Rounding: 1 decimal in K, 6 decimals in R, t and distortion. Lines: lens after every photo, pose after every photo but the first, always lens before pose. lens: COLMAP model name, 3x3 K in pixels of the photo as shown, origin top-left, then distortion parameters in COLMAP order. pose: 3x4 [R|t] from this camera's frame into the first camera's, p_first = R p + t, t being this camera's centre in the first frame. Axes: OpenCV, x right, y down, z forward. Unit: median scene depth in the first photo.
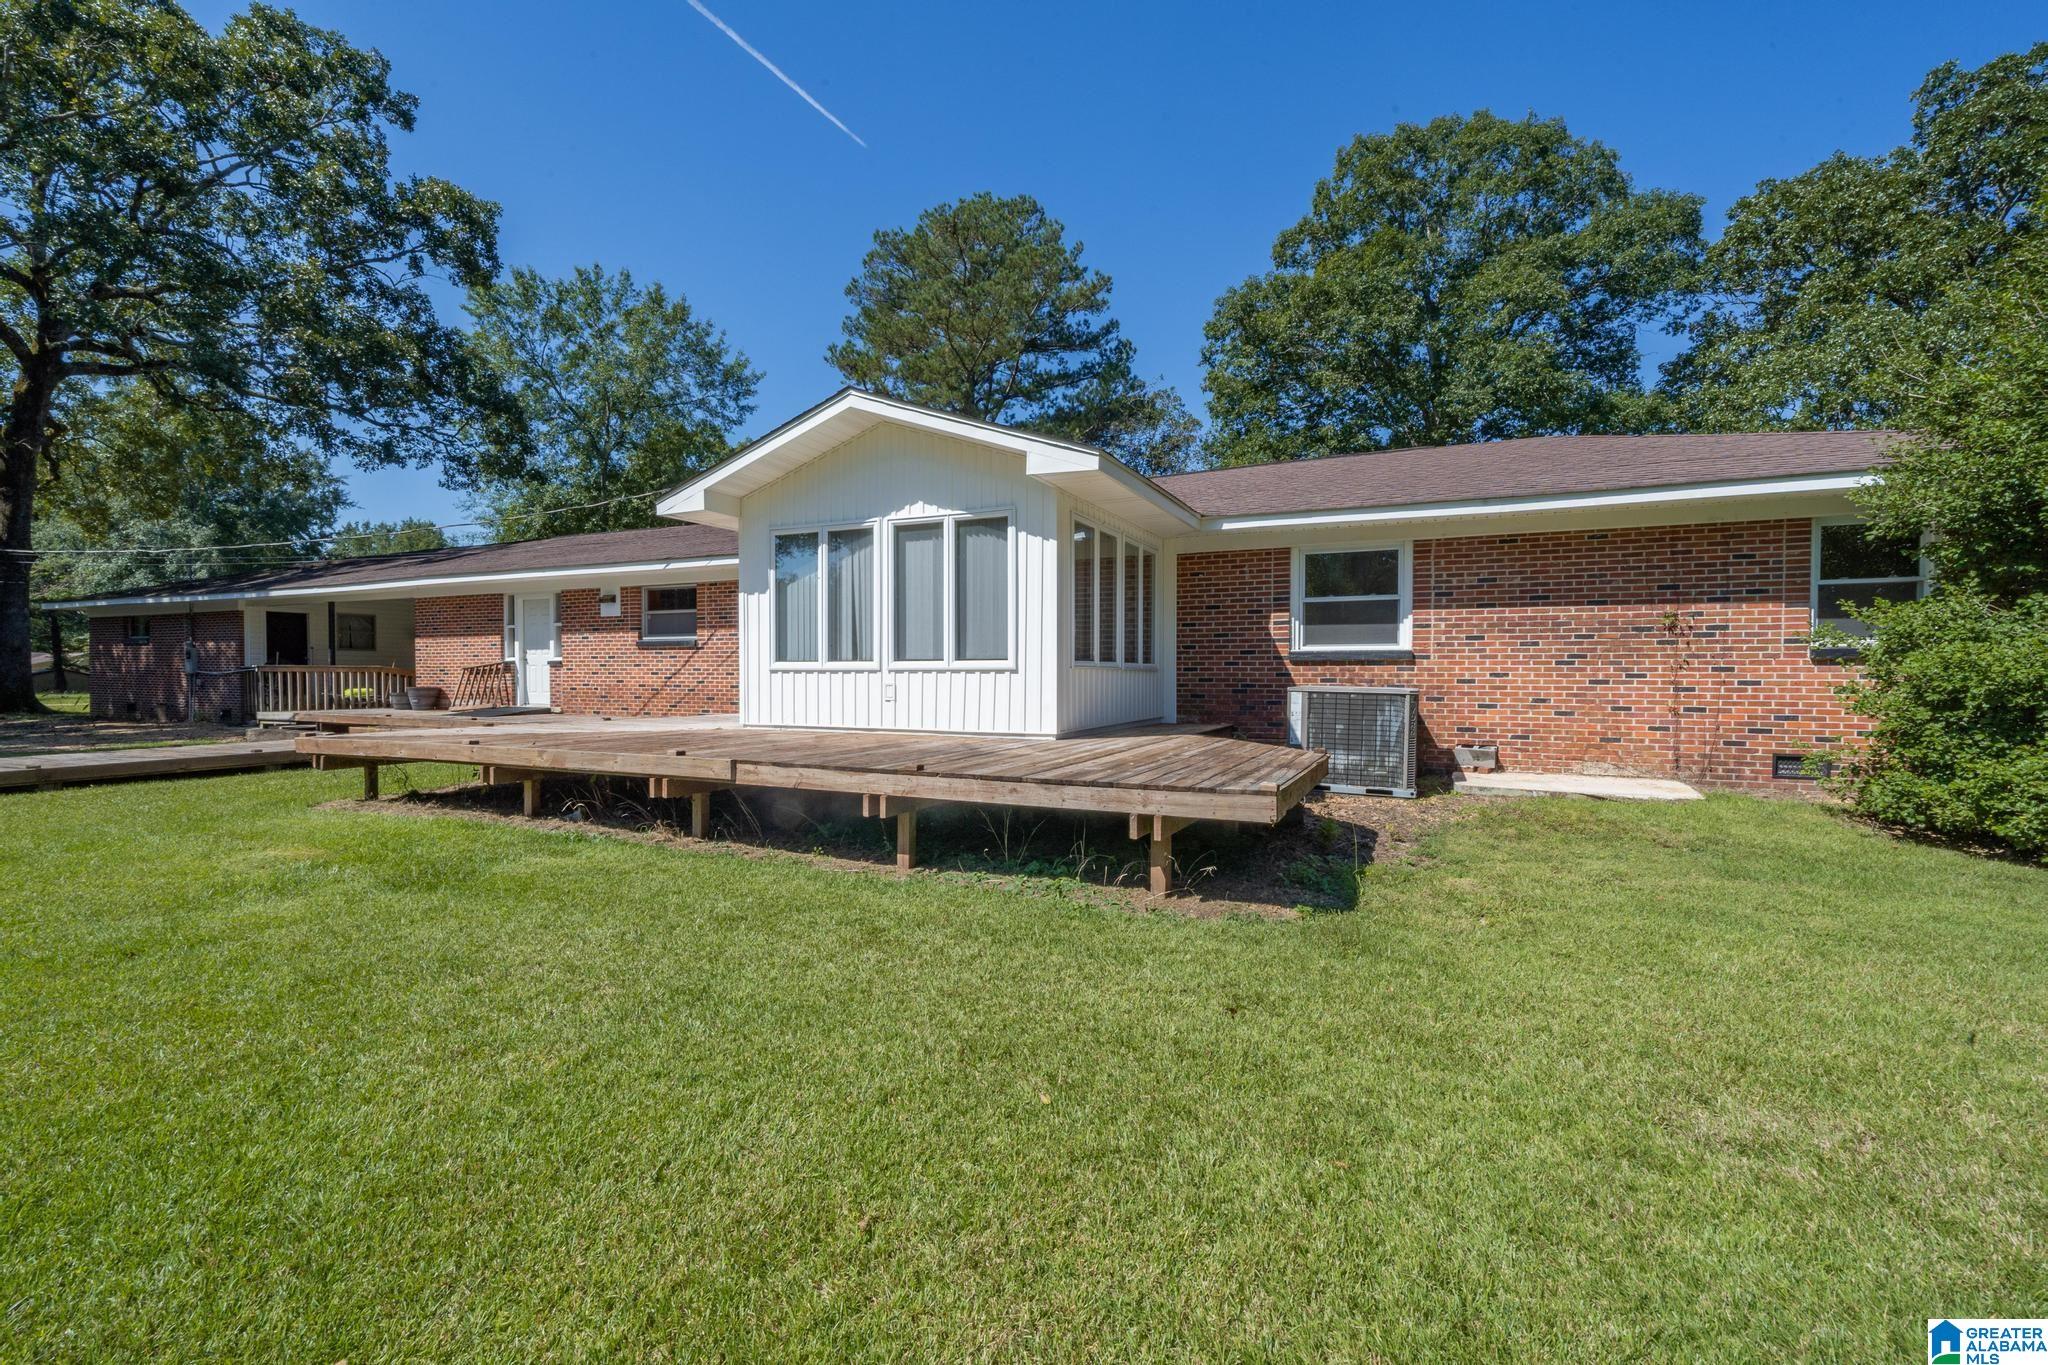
lens RADIAL K [[887.5, 0, 1030.6], [0, 887.5, 680.1], [0, 0, 1]] dist [-0.001163, 0.001633]
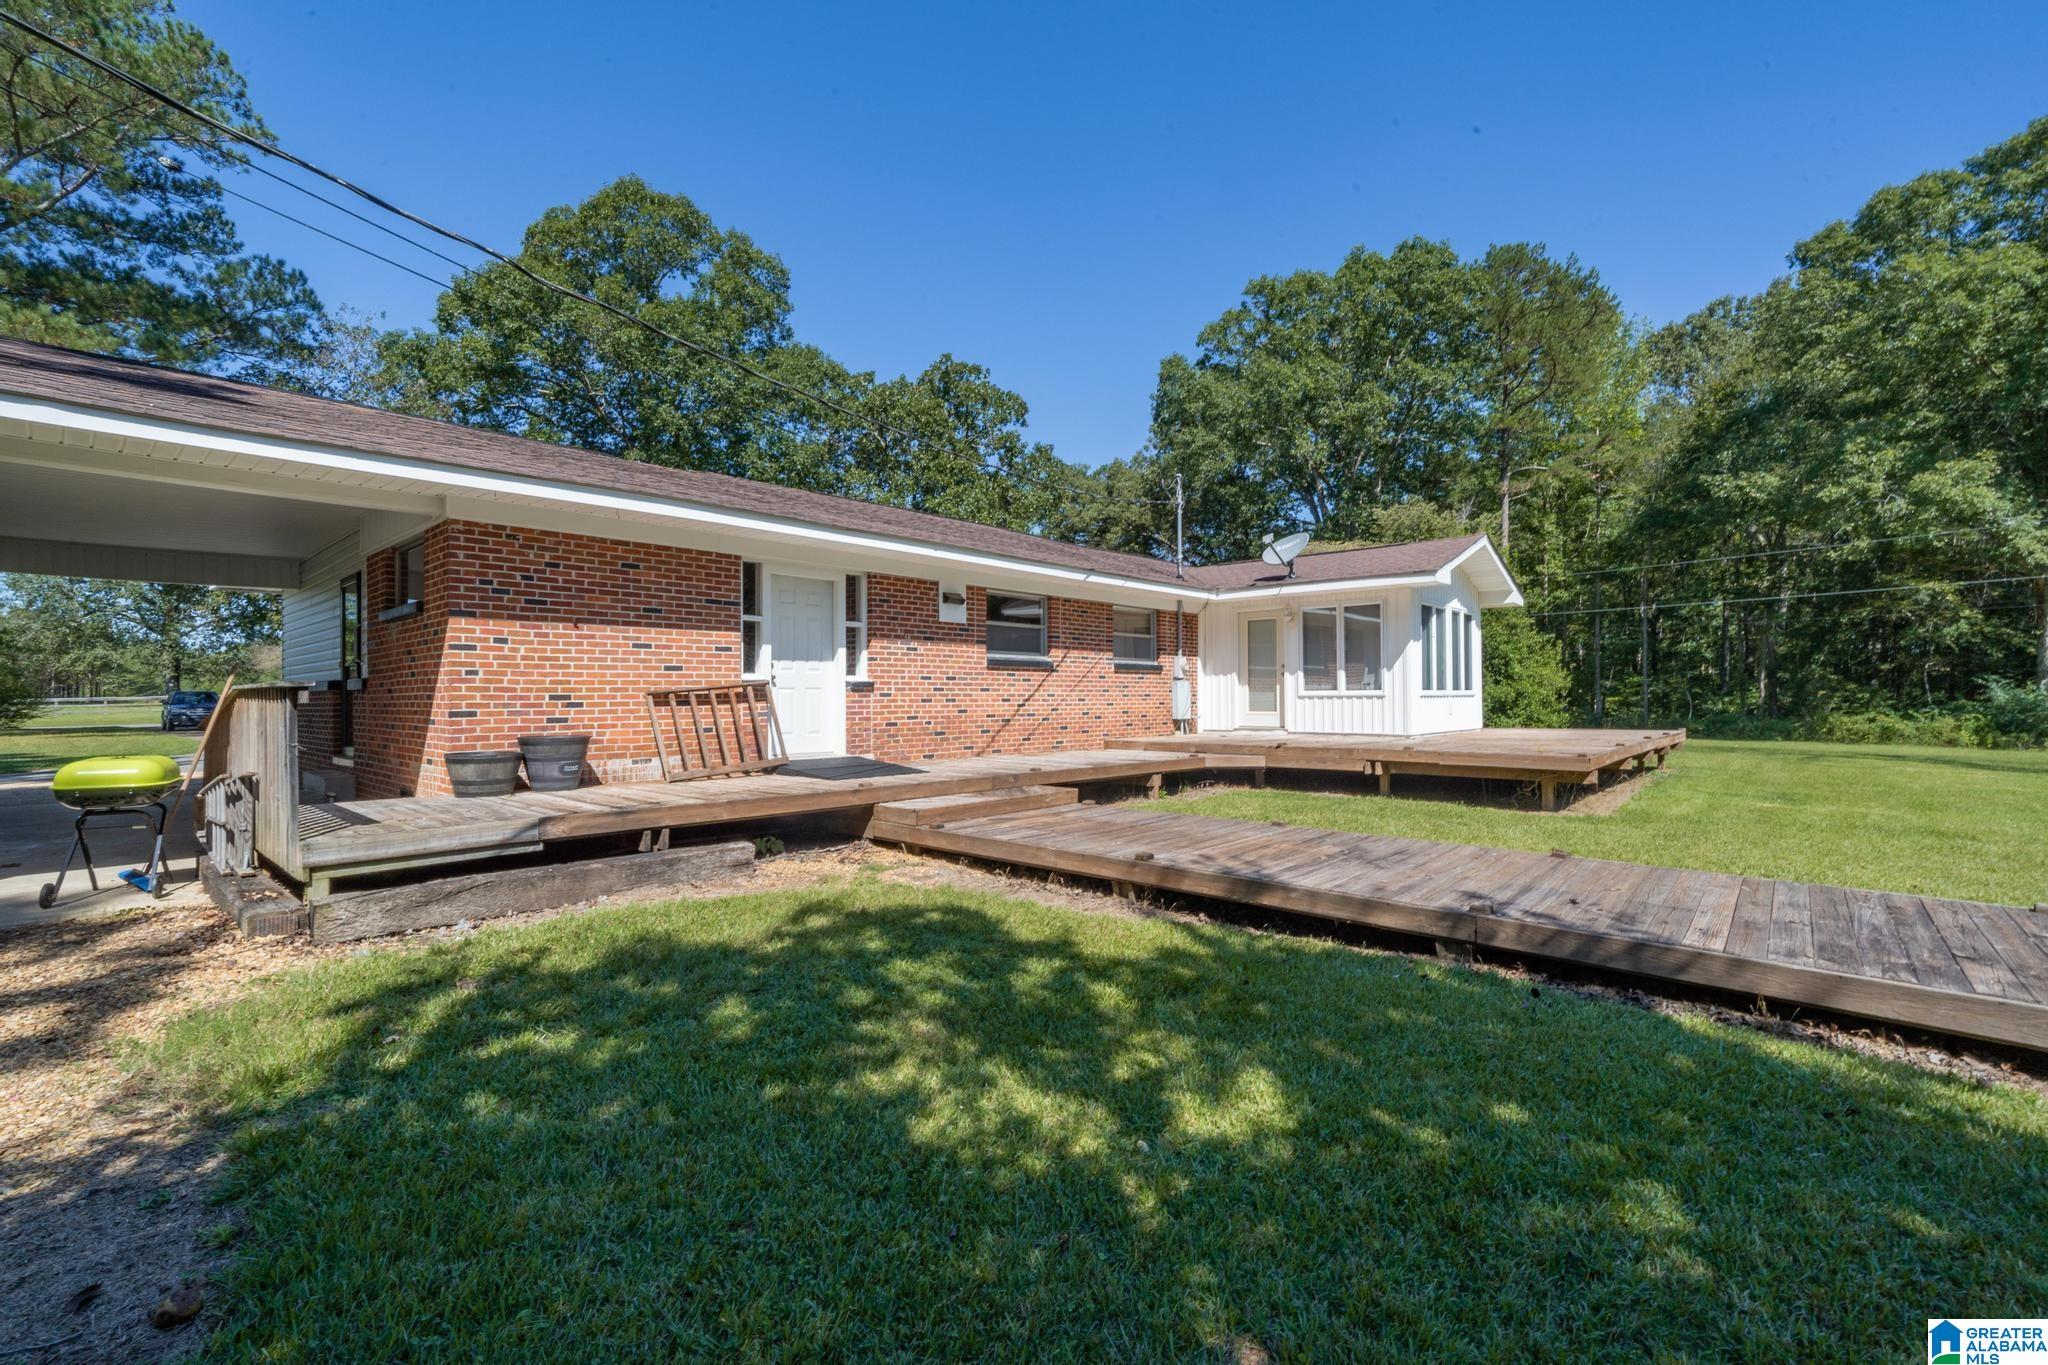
lens RADIAL K [[887.5, 0, 1026.8], [0, 887.5, 687.0], [0, 0, 1]] dist [-0.001163, 0.001633]
pose [[0.312484, 0.003487, 0.949917, -1.189684], [0.002635, 0.999986, -0.004538, -0.015319], [-0.949919, 0.003921, 0.312471, 0.735532]]
